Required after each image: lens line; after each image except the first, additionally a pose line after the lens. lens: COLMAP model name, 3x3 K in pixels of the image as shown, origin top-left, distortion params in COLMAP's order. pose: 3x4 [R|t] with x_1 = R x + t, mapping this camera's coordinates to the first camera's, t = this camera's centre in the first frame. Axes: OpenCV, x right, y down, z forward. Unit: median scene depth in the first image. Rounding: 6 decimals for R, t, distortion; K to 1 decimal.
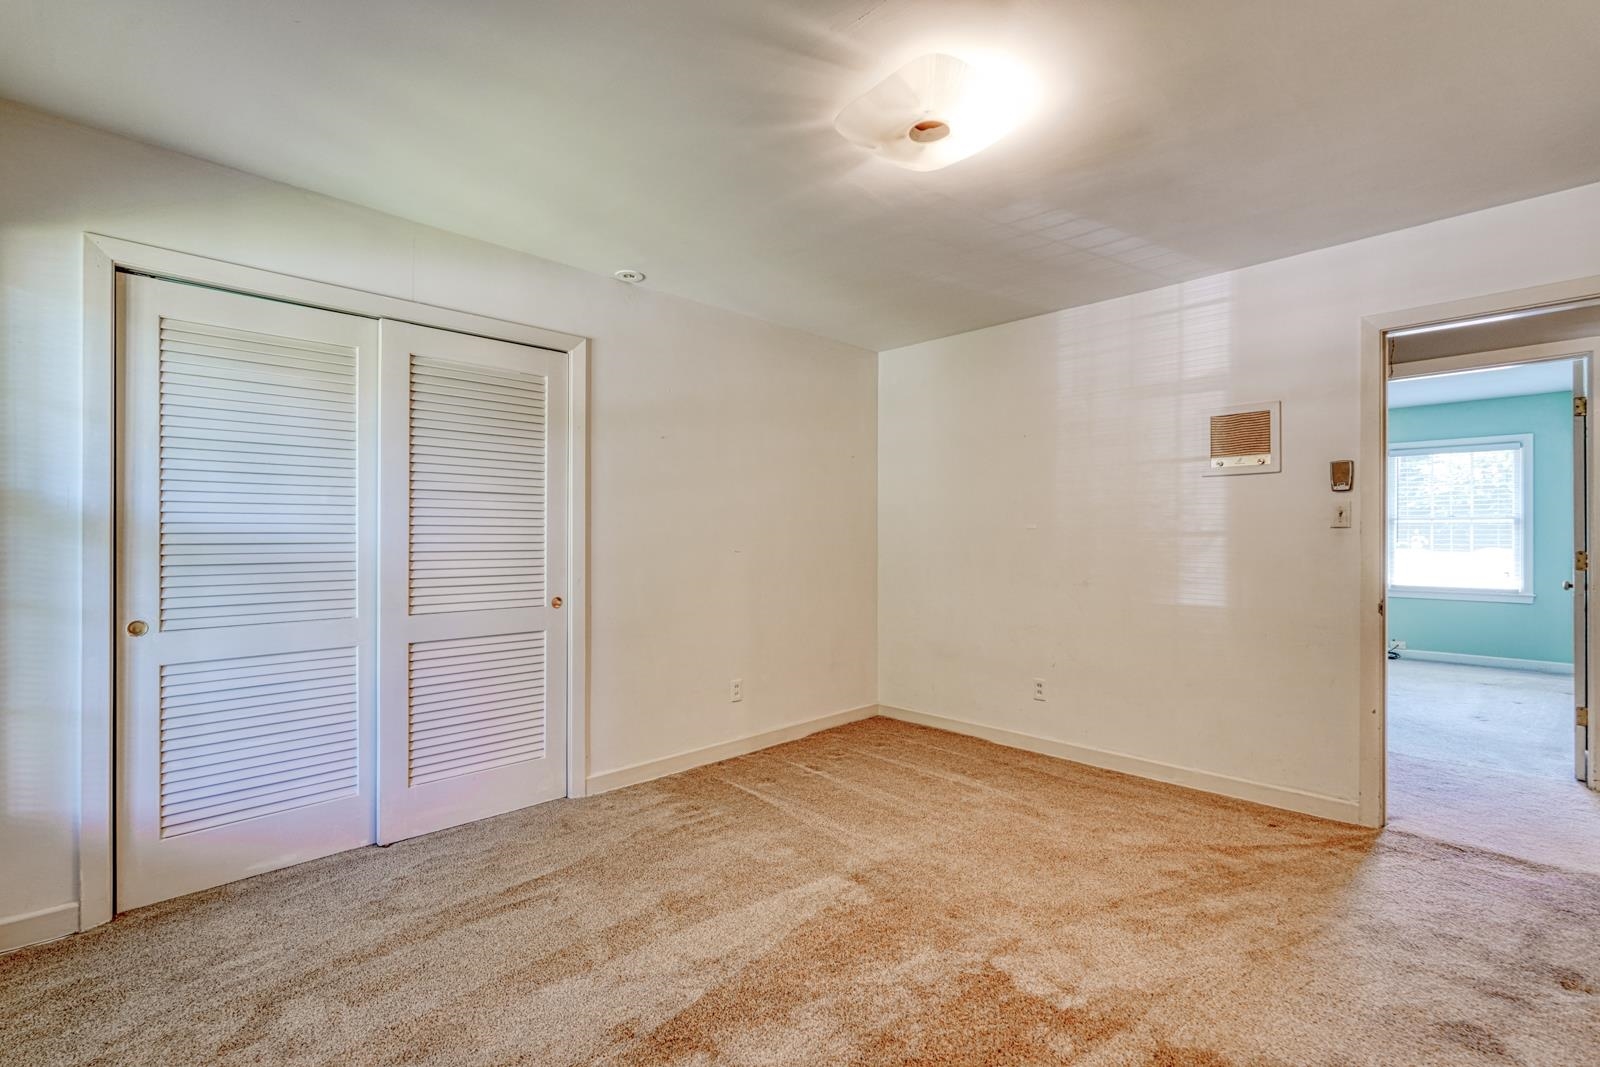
lens RADIAL K [[700.9, 0, 800.0], [0, 700.9, 533.5], [0, 0, 1]] dist [-0.020669, 0.010759]
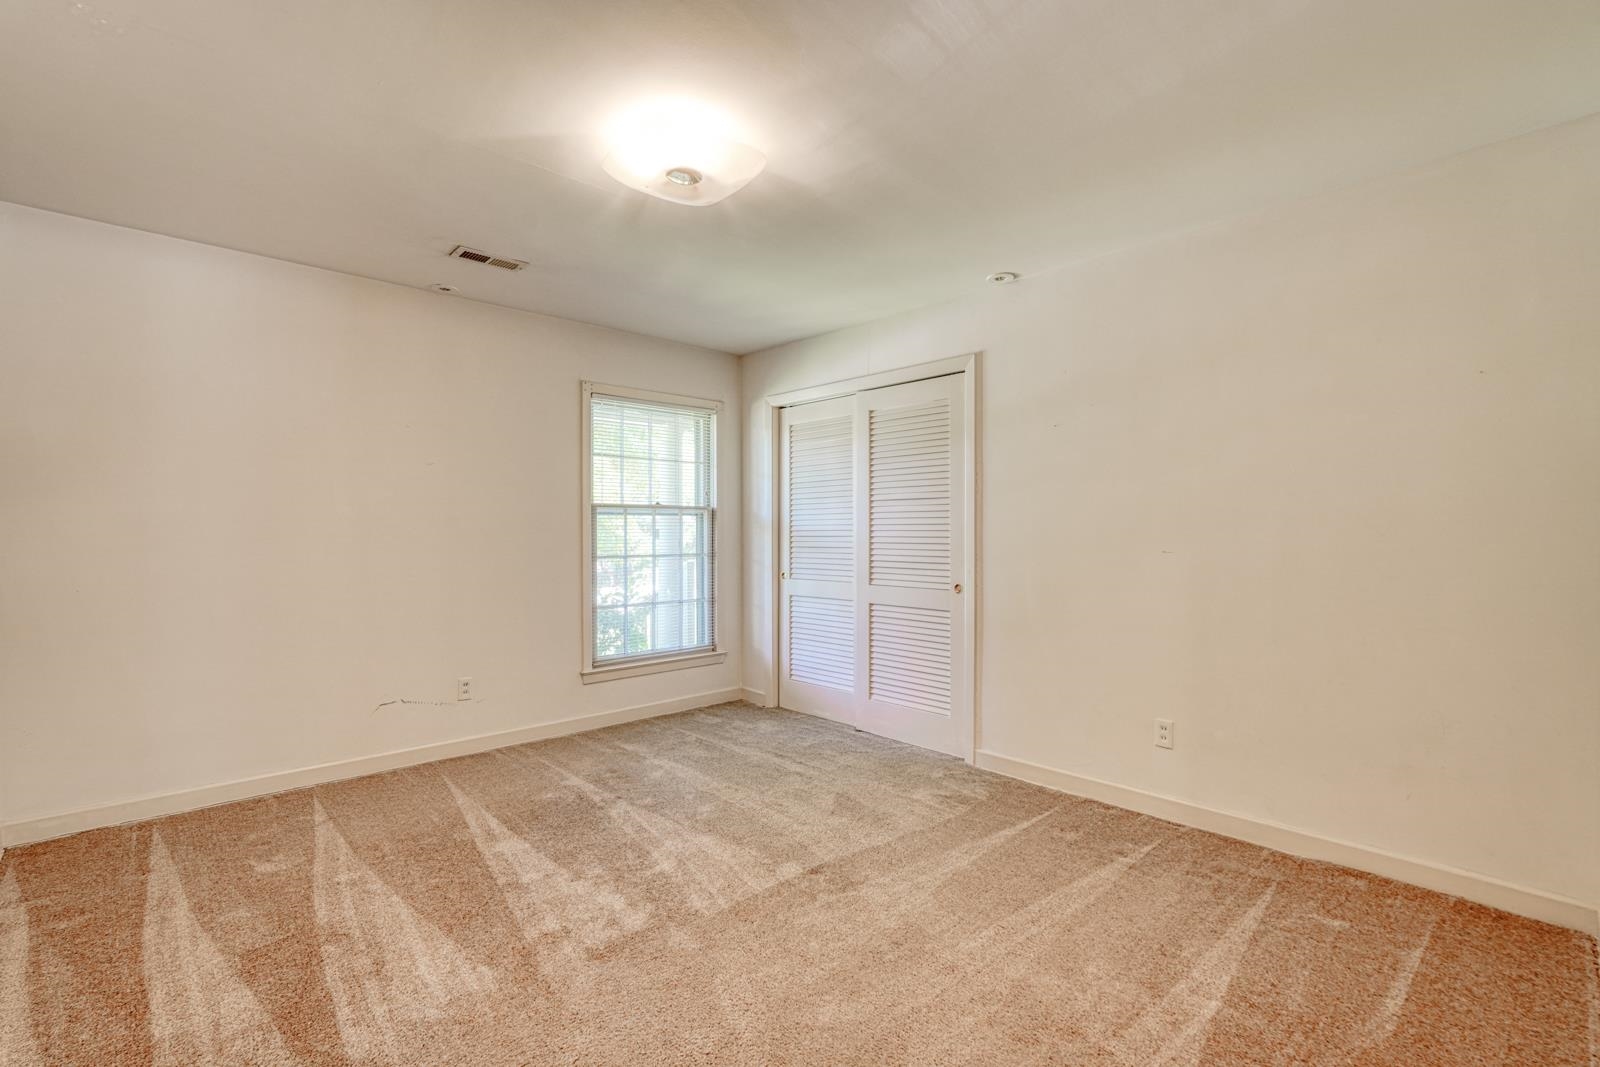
lens RADIAL K [[700.9, 0, 800.0], [0, 700.9, 533.5], [0, 0, 1]] dist [-0.020669, 0.010759]
pose [[-0.006548, -0.001683, -0.999977, 0.928795], [0.002081, 0.999996, -0.001696, 0.009332], [0.999976, -0.002092, -0.006544, 0.841607]]
